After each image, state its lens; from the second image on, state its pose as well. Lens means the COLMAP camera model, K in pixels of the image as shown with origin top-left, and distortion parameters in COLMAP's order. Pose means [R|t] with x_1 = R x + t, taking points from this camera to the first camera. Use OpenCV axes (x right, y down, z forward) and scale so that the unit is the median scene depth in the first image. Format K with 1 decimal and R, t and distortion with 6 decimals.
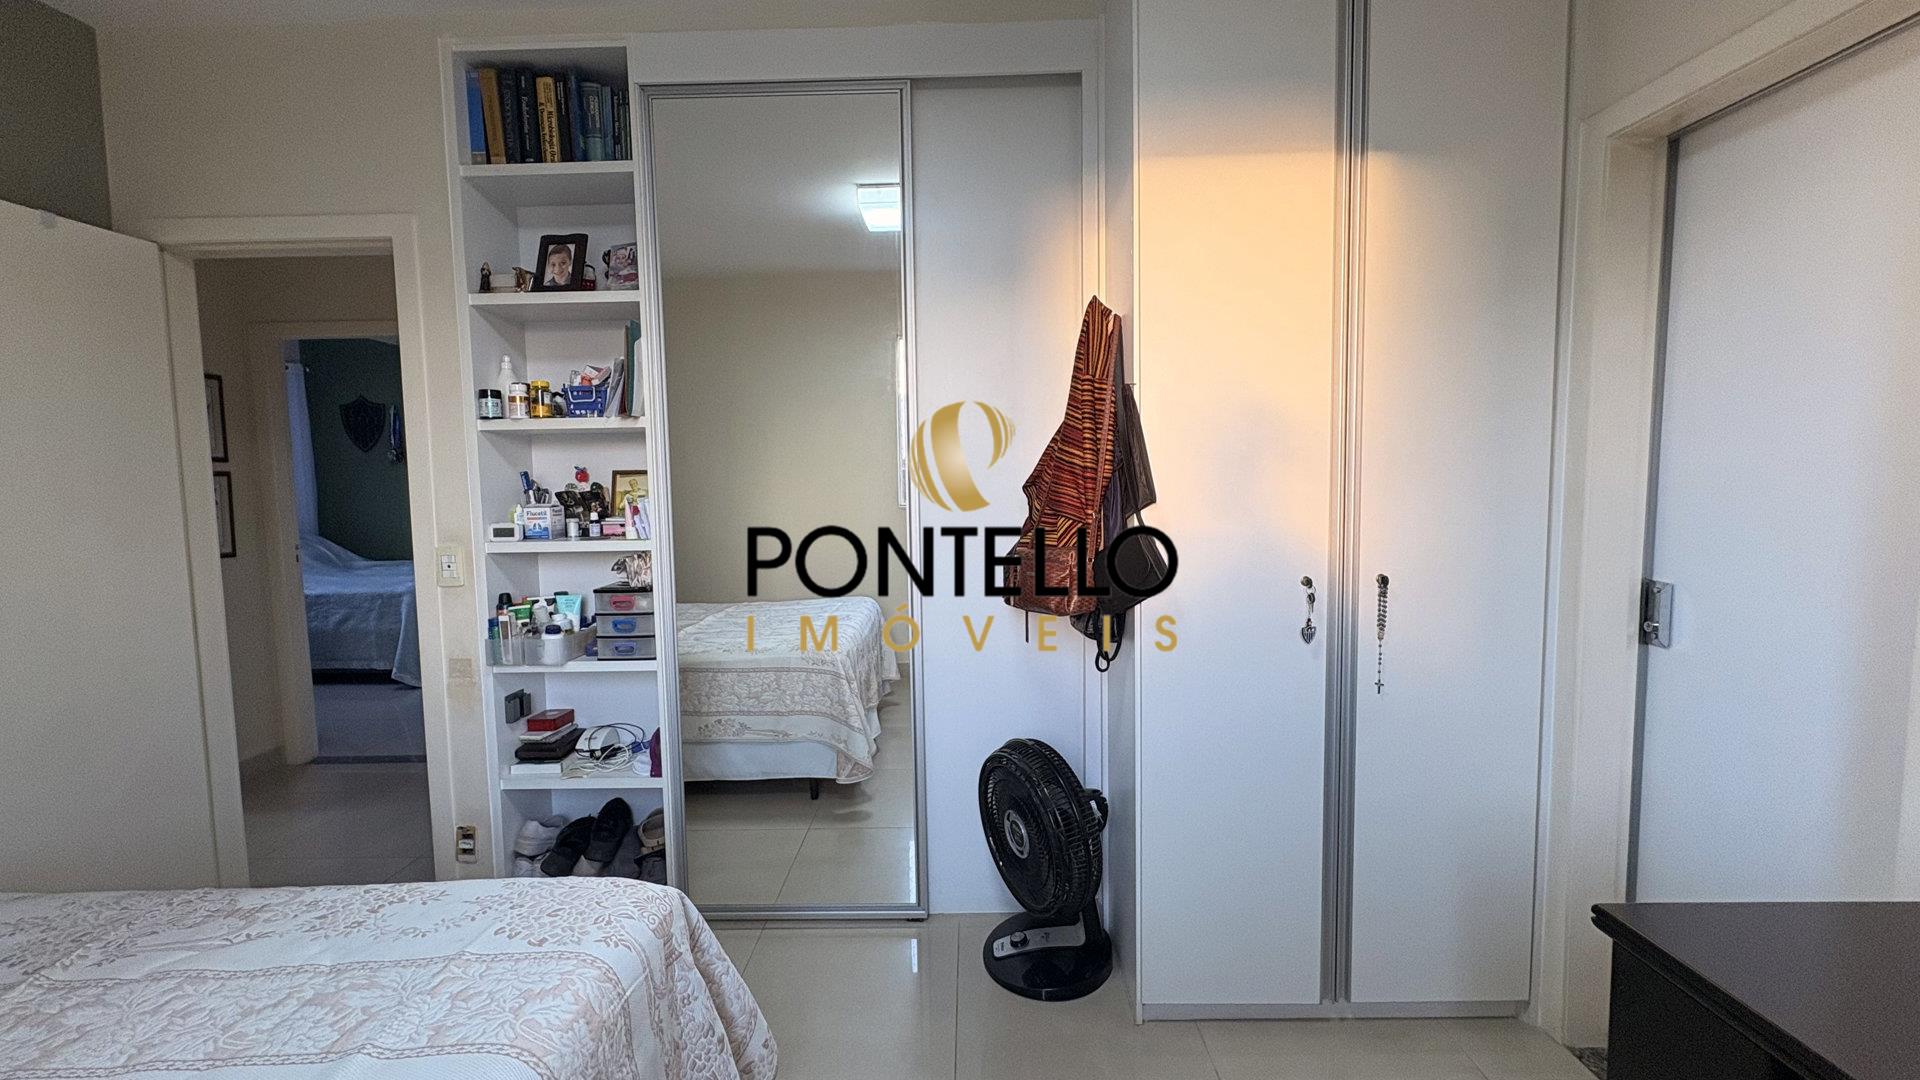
lens RADIAL K [[761.7, 0, 959.6], [0, 761.7, 537.3], [0, 0, 1]] dist [-0.001590, 0.000168]
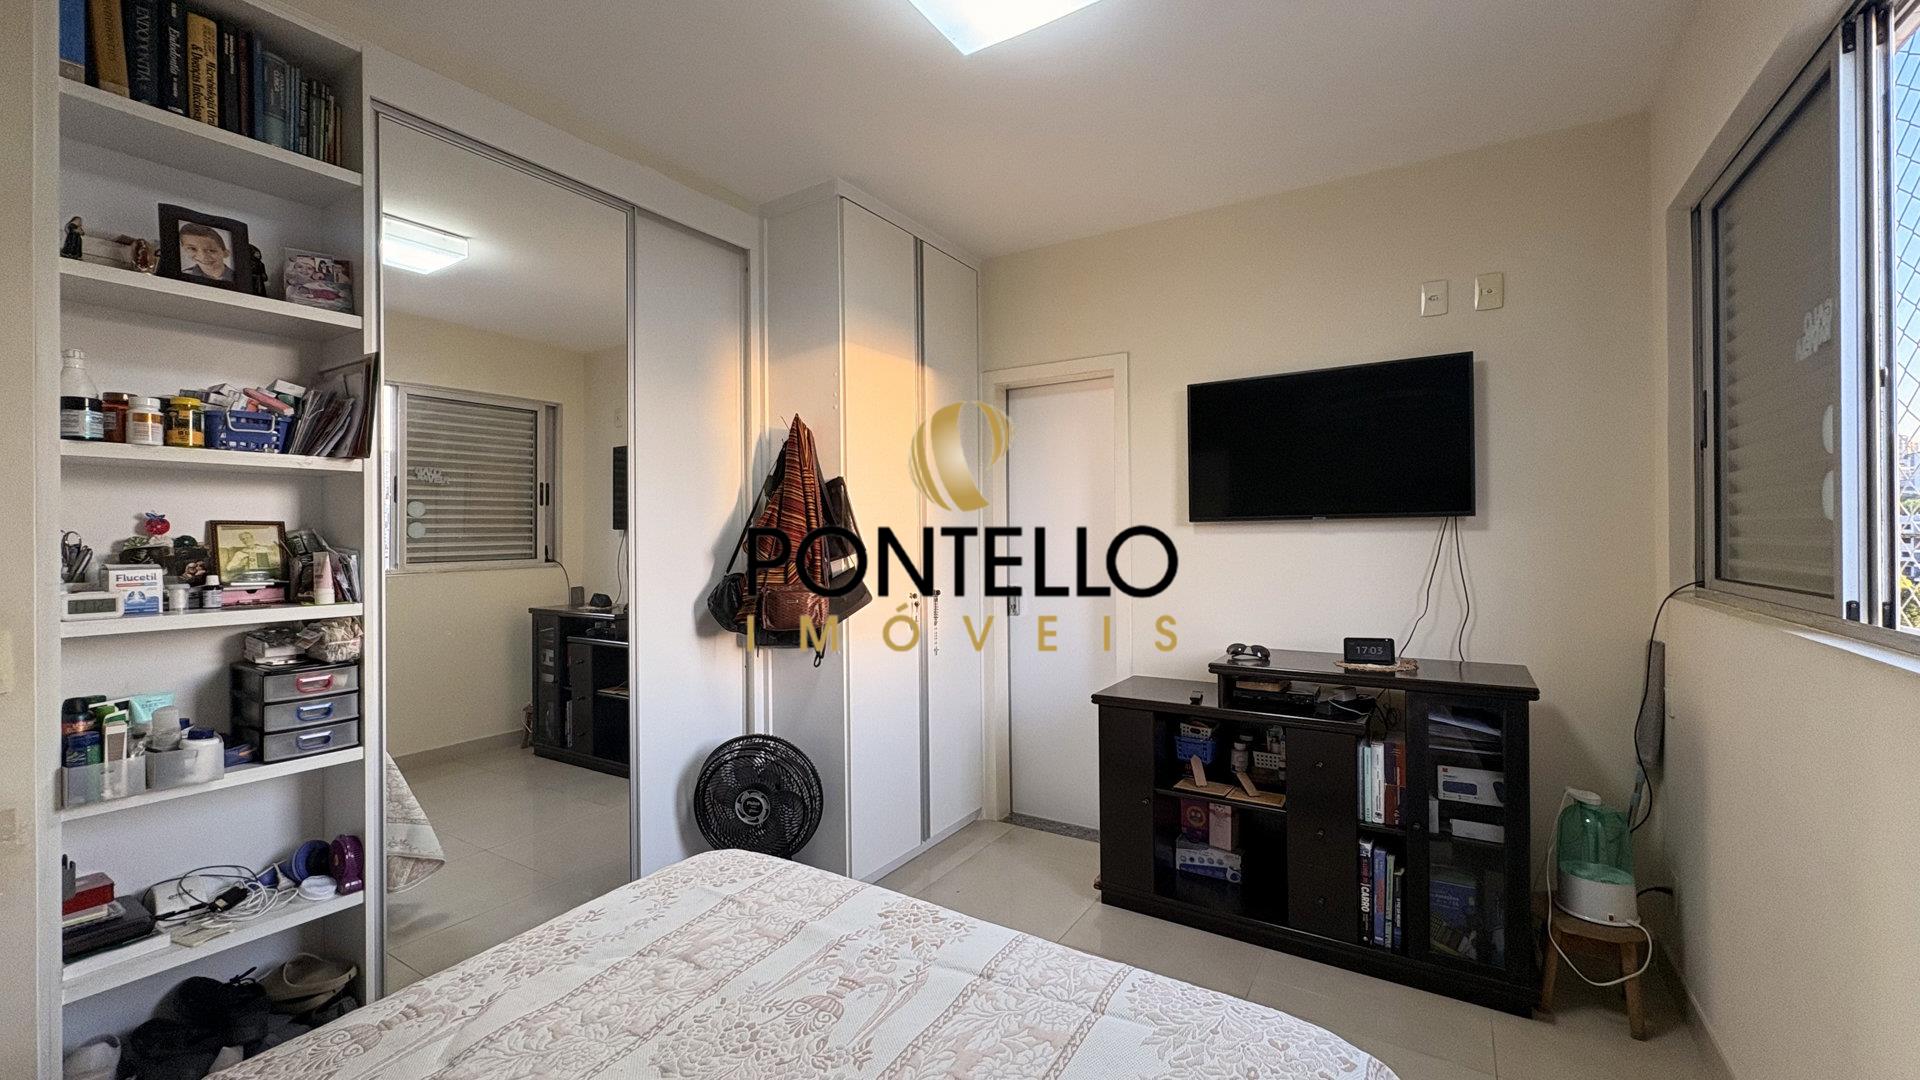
lens RADIAL K [[761.7, 0, 961.8], [0, 761.7, 536.4], [0, 0, 1]] dist [-0.001590, 0.000168]
pose [[0.524112, 0.012764, 0.851554, -0.781011], [0.070663, 0.995788, -0.058417, 0.026976], [-0.848713, 0.090791, 0.521002, -0.020901]]
